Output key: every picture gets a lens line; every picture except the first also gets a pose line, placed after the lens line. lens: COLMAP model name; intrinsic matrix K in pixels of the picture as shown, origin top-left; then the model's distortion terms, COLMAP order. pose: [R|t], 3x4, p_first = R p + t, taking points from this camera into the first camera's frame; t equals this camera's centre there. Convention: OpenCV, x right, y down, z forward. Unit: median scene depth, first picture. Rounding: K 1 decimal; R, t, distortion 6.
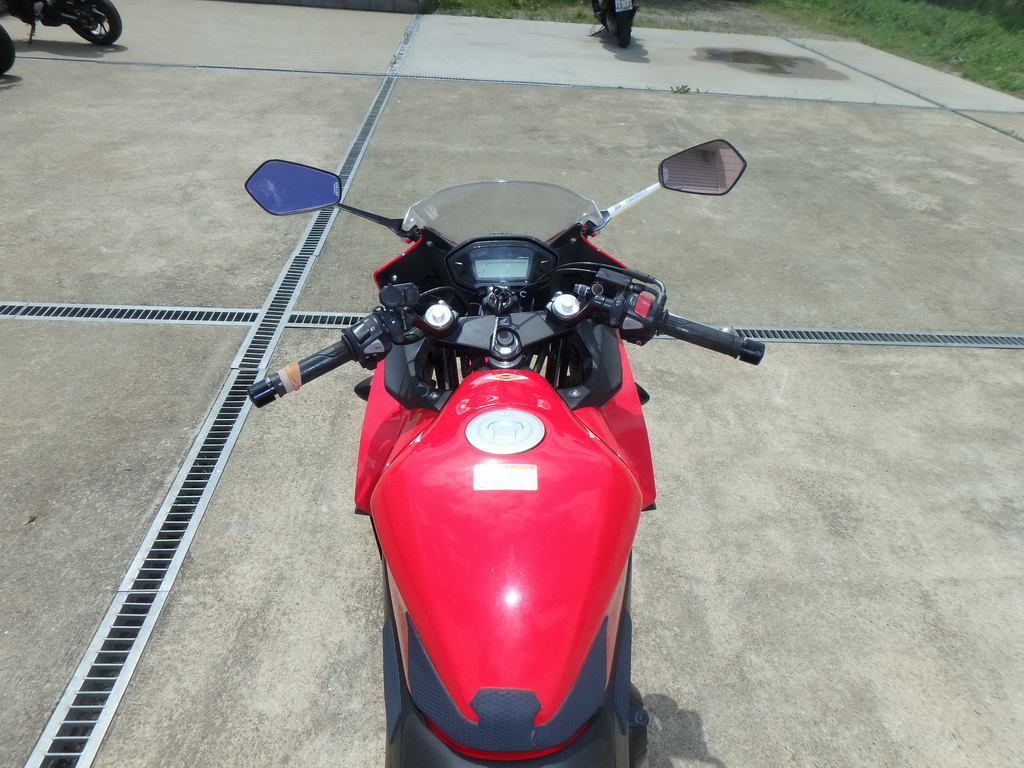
lens RADIAL K [[629.8, 0, 513.0], [0, 629.8, 385.9], [0, 0, 1]] dist [-0.037528, 0.018008]
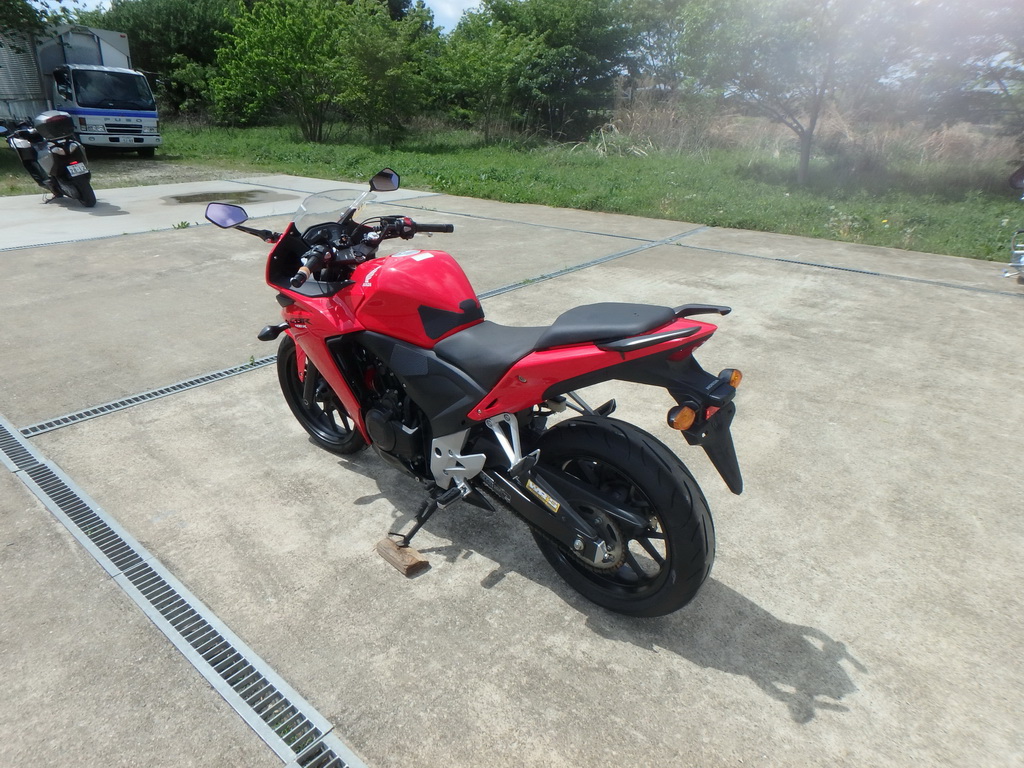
lens RADIAL K [[627.3, 0, 511.3], [0, 627.3, 370.0], [0, 0, 1]] dist [-0.049071, 0.021863]
pose [[0.671040, -0.331107, 0.663380, -0.877424], [0.467897, 0.883186, -0.032483, 0.425449], [-0.575132, 0.332191, 0.747577, -0.592438]]
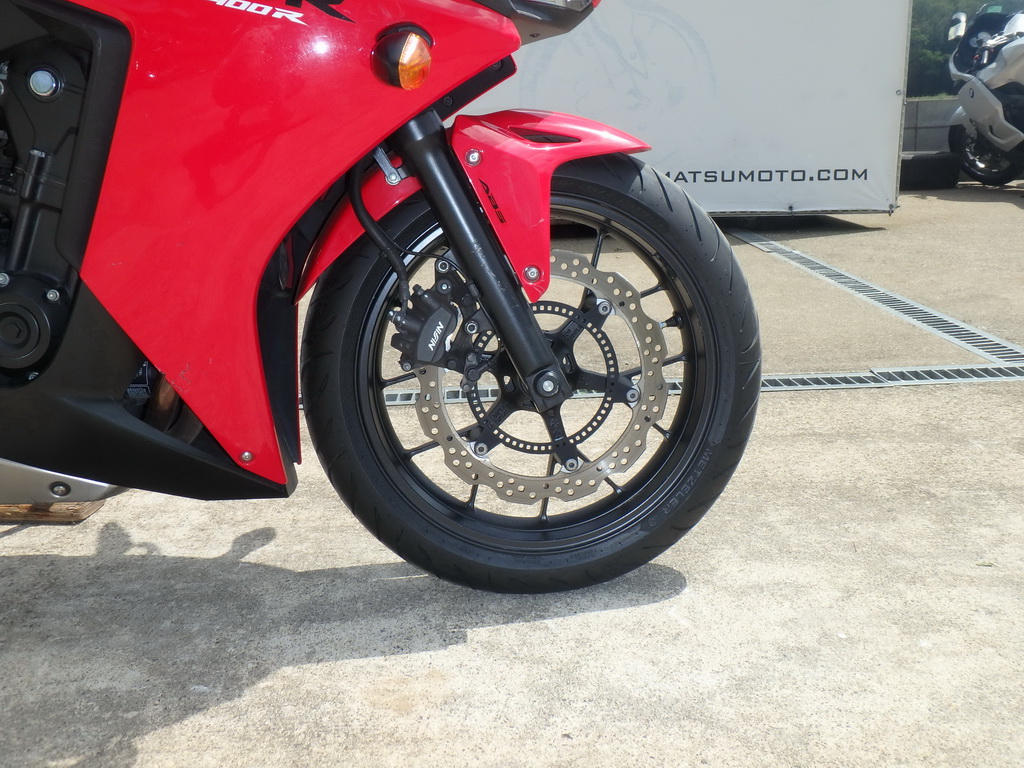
lens RADIAL K [[1016.7, 0, 516.2], [0, 1016.7, 379.8], [0, 0, 1]] dist [-0.000403, 0.009091]
pose [[-0.009142, 0.191199, -0.981509, 0.884780], [-0.574588, 0.802321, 0.161645, 0.030149], [0.818392, 0.565441, 0.102526, 1.039205]]
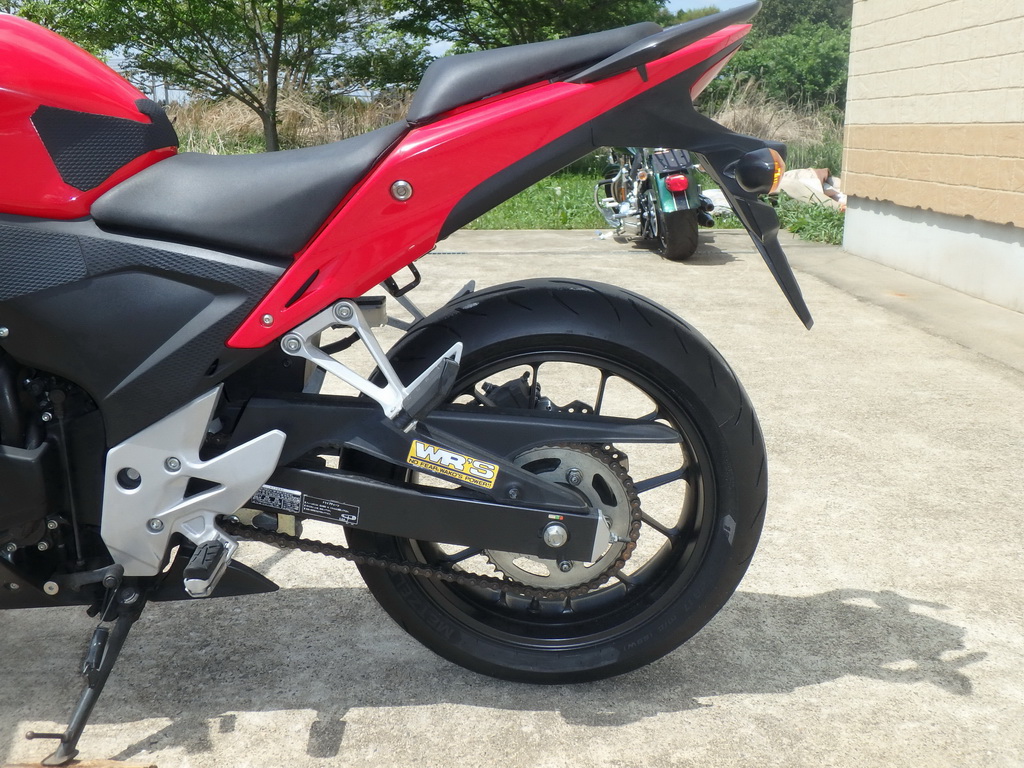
lens RADIAL K [[999.0, 0, 512.0], [0, 999.0, 384.0], [0, 0, 1]] dist [0.004204, 0.016167]
pose [[0.031102, -0.307198, 0.951137, -0.939298], [0.600244, 0.766637, 0.227981, 0.401915], [-0.799212, 0.563823, 0.208238, 0.103550]]
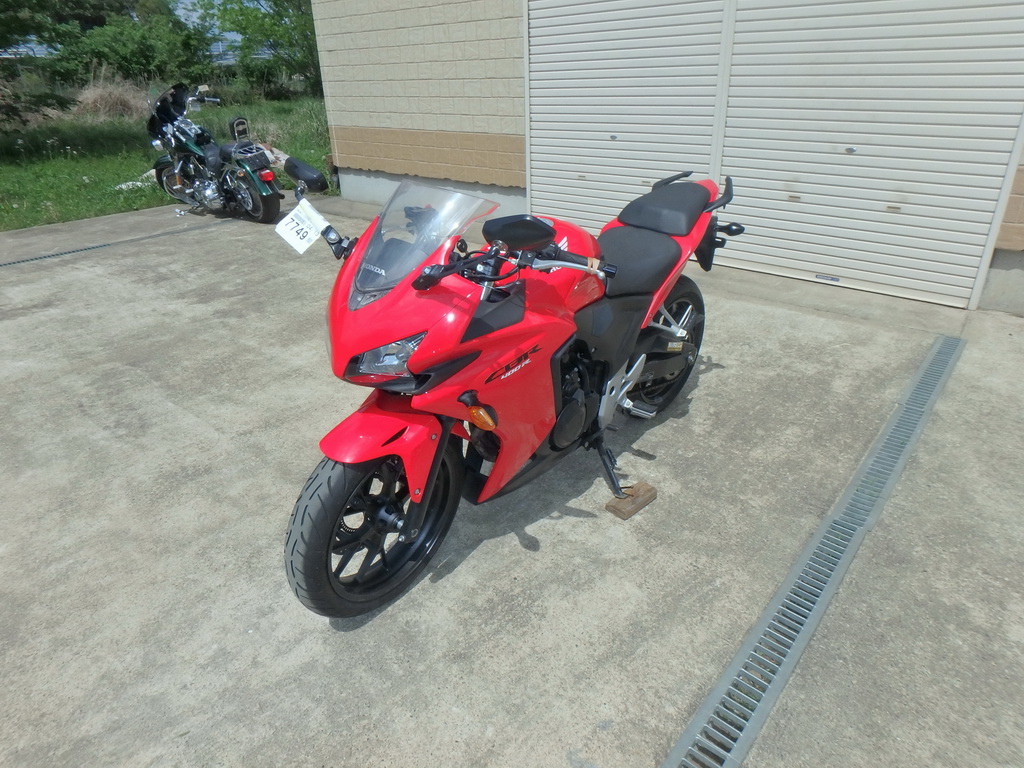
lens RADIAL K [[634.3, 0, 503.6], [0, 634.3, 384.3], [0, 0, 1]] dist [-0.036539, 0.000966]
pose [[-0.714938, -0.351685, 0.604302, -0.823580], [0.404782, 0.496535, 0.767857, -0.785928], [-0.570101, 0.793581, -0.212636, 1.070984]]
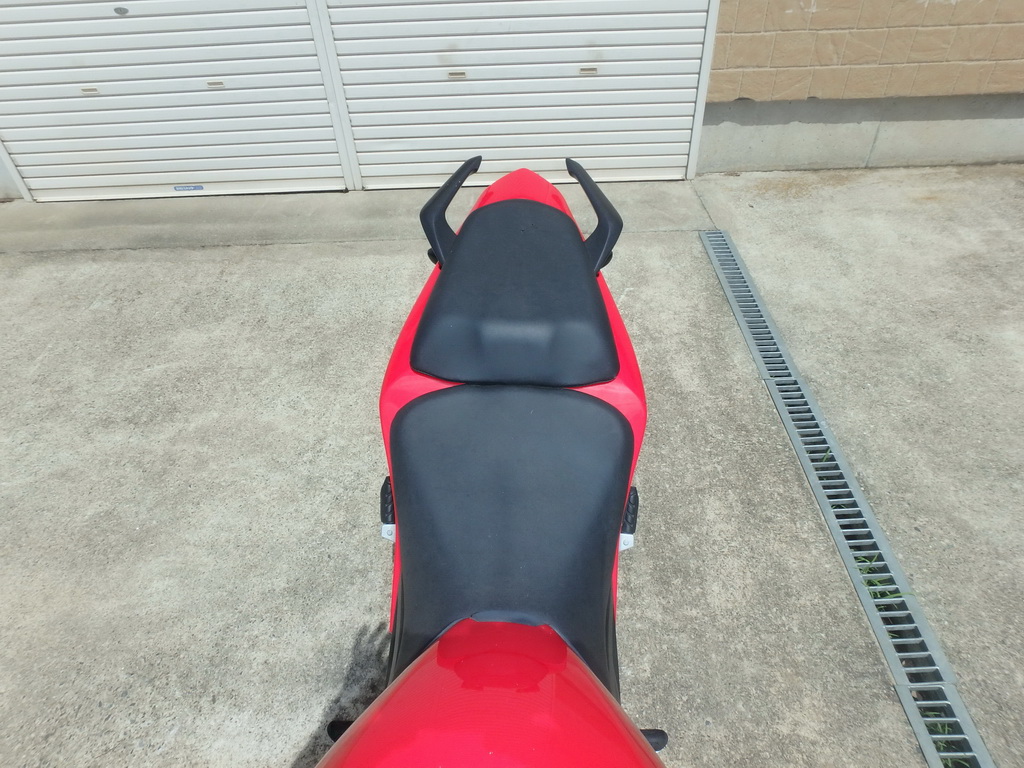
lens RADIAL K [[640.5, 0, 518.1], [0, 640.5, 379.5], [0, 0, 1]] dist [-0.037809, 0.019978]
pose [[-0.998430, -0.054418, 0.013261, -0.011793], [0.002024, 0.201562, 0.979474, -0.225604], [-0.055974, 0.977963, -0.201135, 0.345608]]
